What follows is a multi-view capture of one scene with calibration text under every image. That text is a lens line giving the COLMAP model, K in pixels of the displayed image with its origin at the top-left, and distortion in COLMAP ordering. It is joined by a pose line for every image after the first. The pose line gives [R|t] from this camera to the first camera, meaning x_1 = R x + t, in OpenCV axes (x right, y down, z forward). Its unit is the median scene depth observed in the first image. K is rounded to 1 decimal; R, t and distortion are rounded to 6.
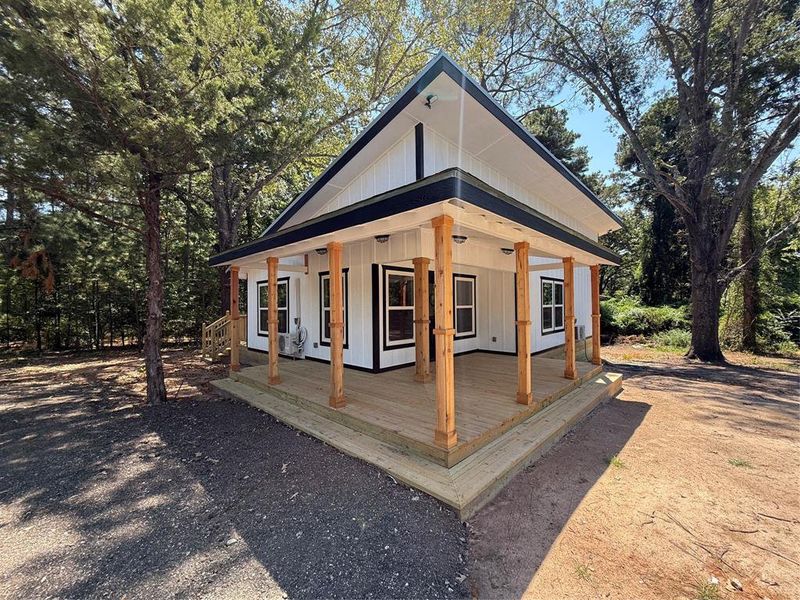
lens RADIAL K [[319.5, 0, 402.4], [0, 319.5, 300.7], [0, 0, 1]] dist [0.001584, -0.000343]
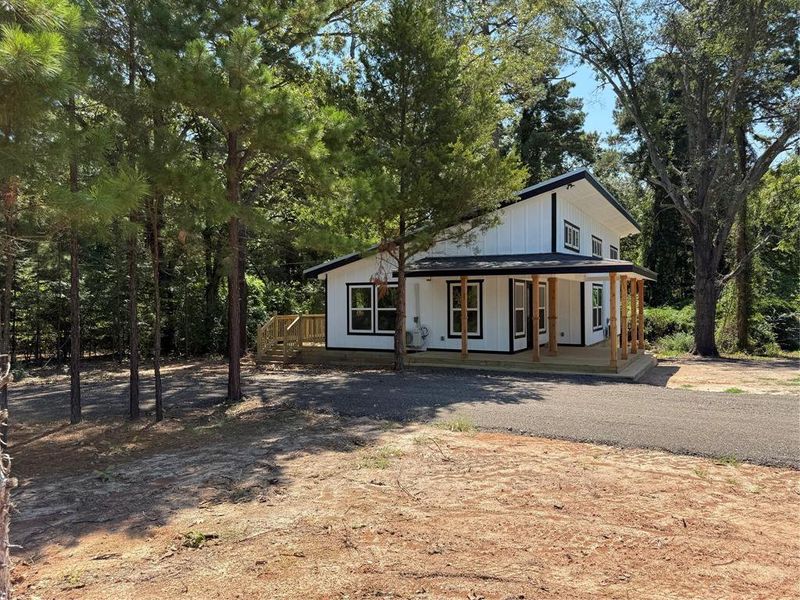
lens RADIAL K [[569.6, 0, 400.0], [0, 569.6, 300.0], [0, 0, 1]] dist [0.006423, -0.001280]
pose [[0.965802, 0.005958, 0.259212, -0.395666], [-0.007809, 0.999951, 0.006112, -0.008806], [-0.259162, -0.007927, 0.965801, -0.427584]]
